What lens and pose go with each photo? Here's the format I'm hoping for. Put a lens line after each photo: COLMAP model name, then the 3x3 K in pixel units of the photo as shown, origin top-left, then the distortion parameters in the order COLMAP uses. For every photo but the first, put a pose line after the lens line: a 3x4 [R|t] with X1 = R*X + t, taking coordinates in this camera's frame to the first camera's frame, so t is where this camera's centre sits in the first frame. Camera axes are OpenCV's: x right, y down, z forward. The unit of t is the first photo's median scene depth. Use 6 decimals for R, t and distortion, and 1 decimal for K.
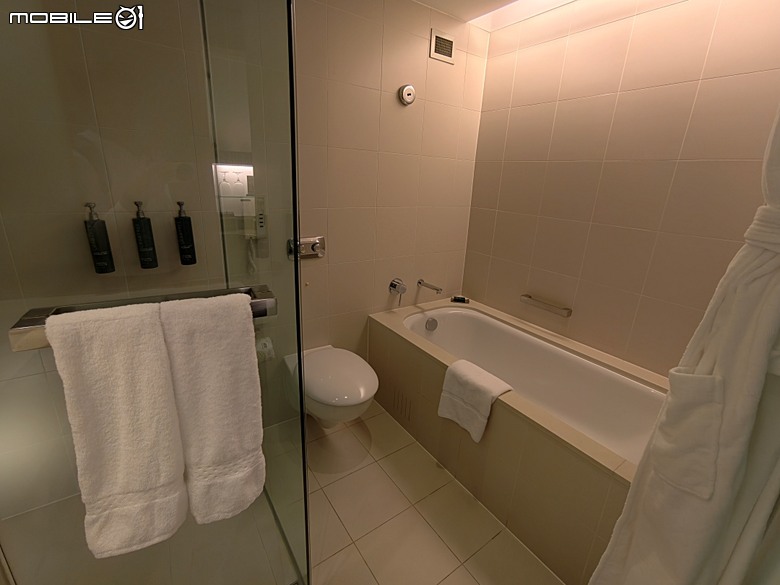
lens RADIAL K [[351.0, 0, 394.8], [0, 351.0, 286.0], [0, 0, 1]] dist [-0.020946, 0.007396]
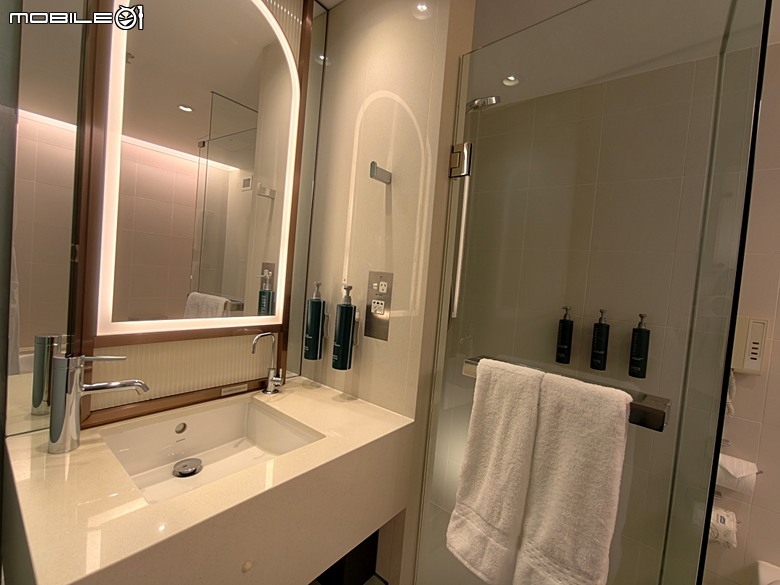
lens RADIAL K [[351.0, 0, 394.8], [0, 351.0, 286.0], [0, 0, 1]] dist [-0.020946, 0.007396]
pose [[0.271354, -0.009672, -0.962431, 0.325414], [-0.344728, 0.932634, -0.106567, 0.076303], [0.898627, 0.360695, 0.249739, 0.135921]]
